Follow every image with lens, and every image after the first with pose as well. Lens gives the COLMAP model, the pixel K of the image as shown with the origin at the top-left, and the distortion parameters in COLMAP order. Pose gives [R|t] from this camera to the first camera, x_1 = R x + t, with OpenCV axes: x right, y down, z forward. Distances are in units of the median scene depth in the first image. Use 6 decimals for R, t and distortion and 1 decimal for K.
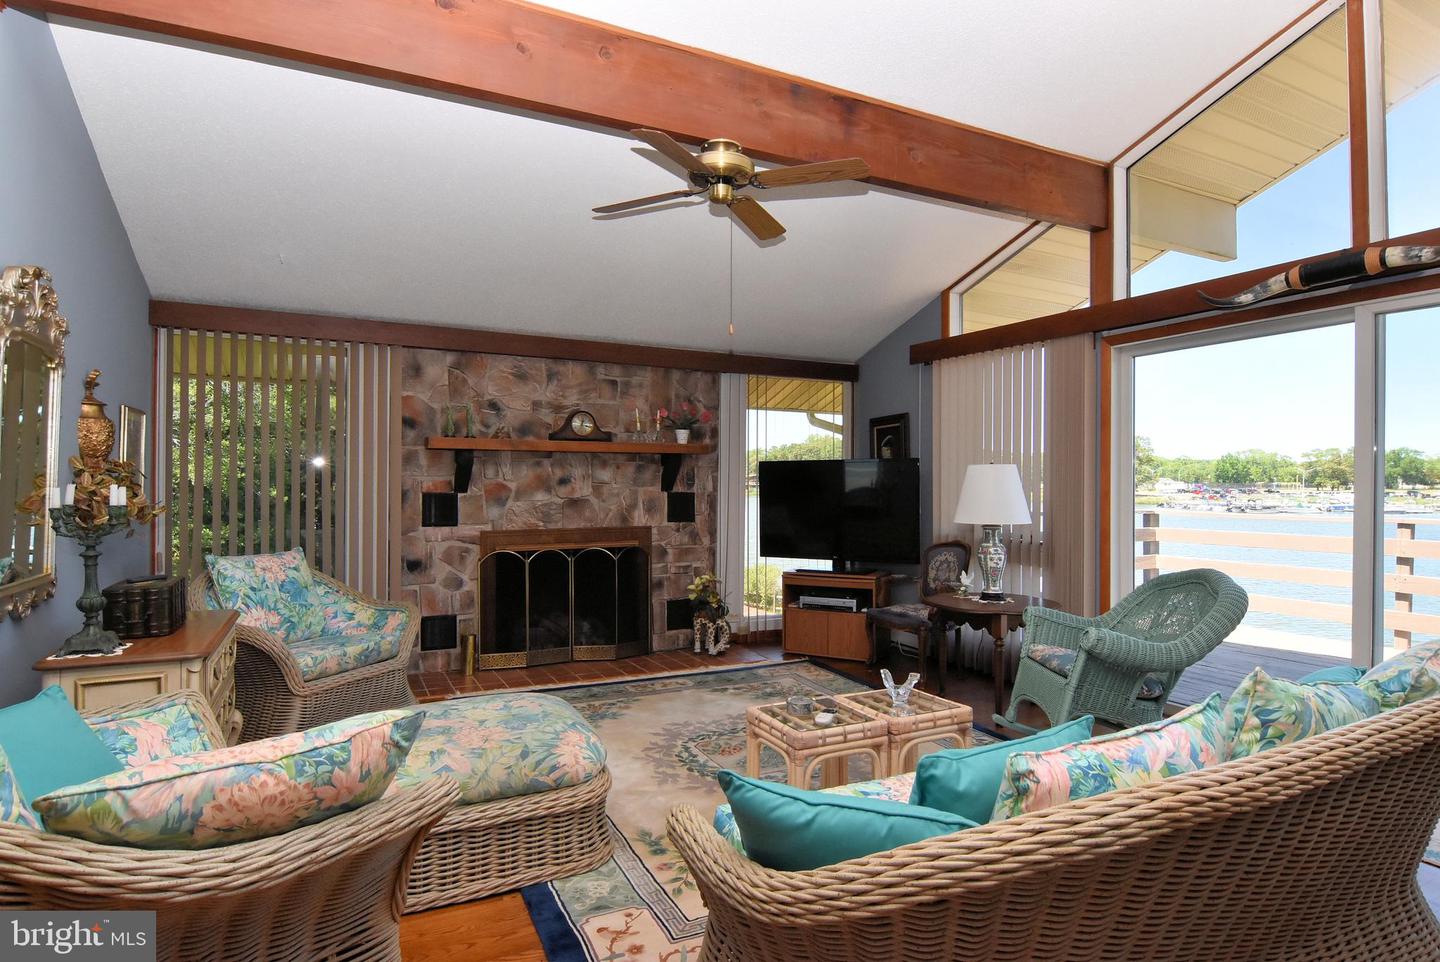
lens RADIAL K [[766.1, 0, 725.6], [0, 766.1, 480.1], [0, 0, 1]] dist [-0.008388, -0.006974]
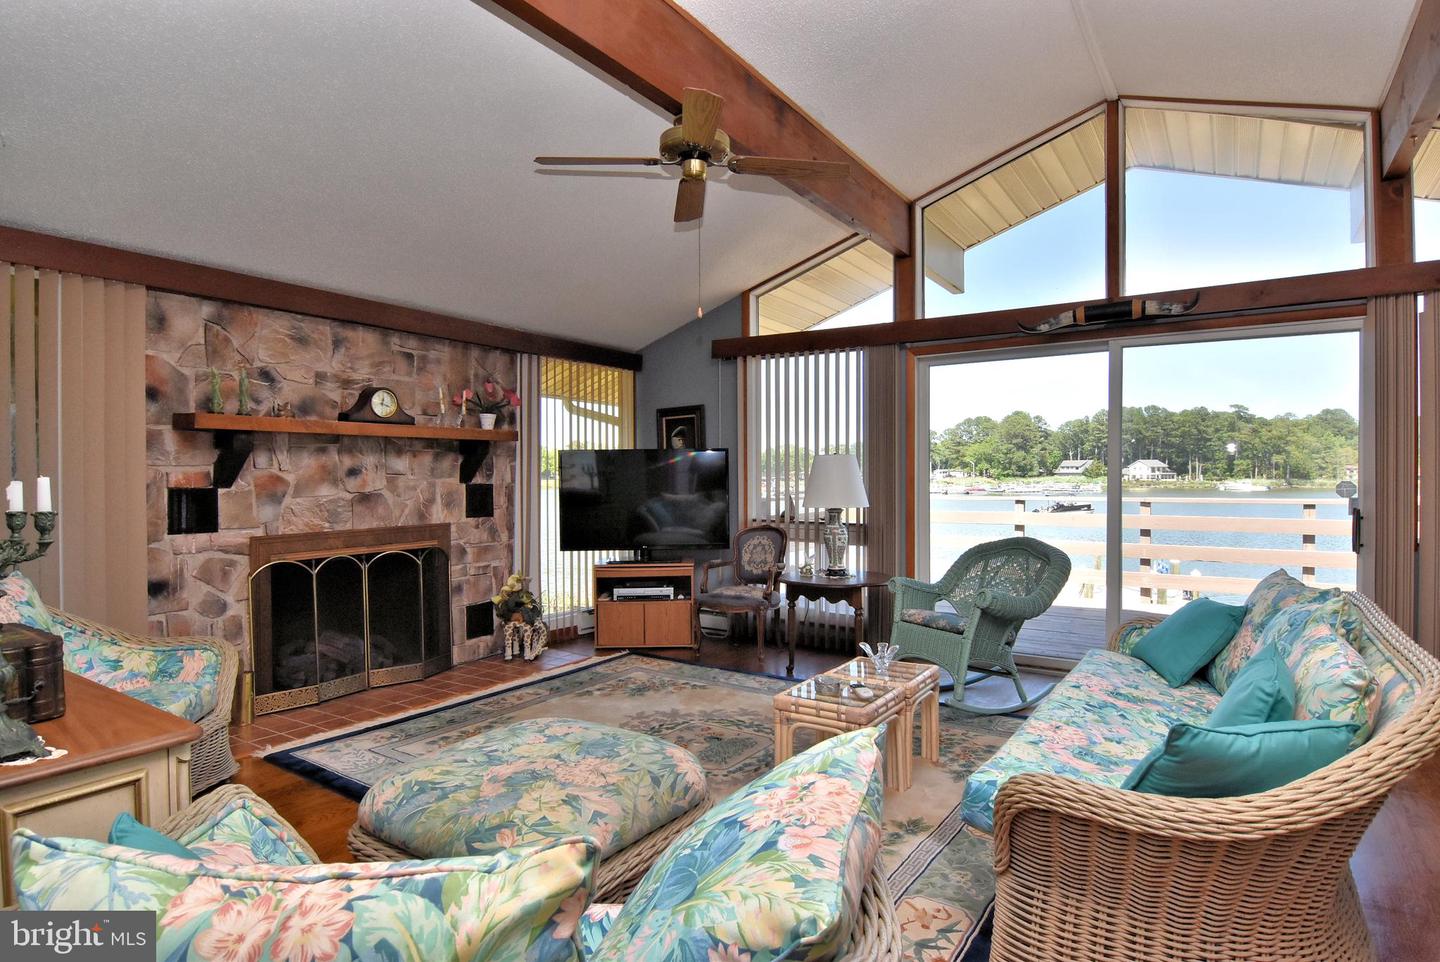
lens RADIAL K [[766.1, 0, 724.2], [0, 766.1, 478.7], [0, 0, 1]] dist [-0.008388, -0.006974]
pose [[0.865783, -0.009502, 0.500329, -0.293566], [0.004647, 0.999929, 0.010949, 0.001395], [-0.500398, -0.007155, 0.865766, 0.094898]]
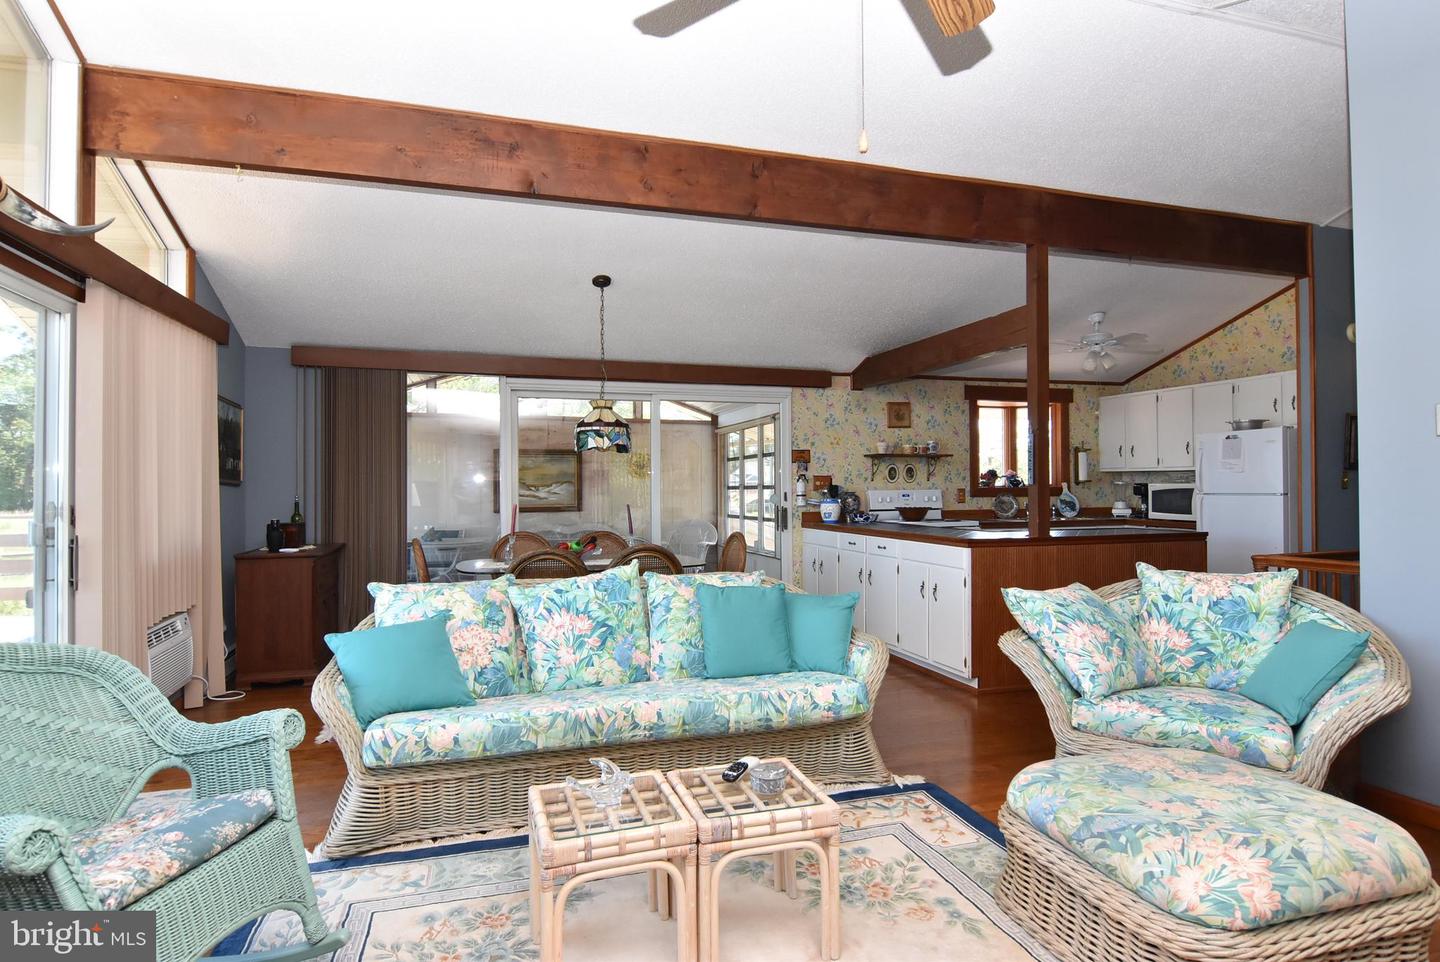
lens RADIAL K [[766.1, 0, 722.2], [0, 766.1, 479.4], [0, 0, 1]] dist [-0.008388, -0.006974]
pose [[-0.988101, 0.000302, 0.153809, 0.014532], [-0.001225, 0.999951, -0.009831, 0.005765], [-0.153805, -0.009902, -0.988052, 0.950344]]
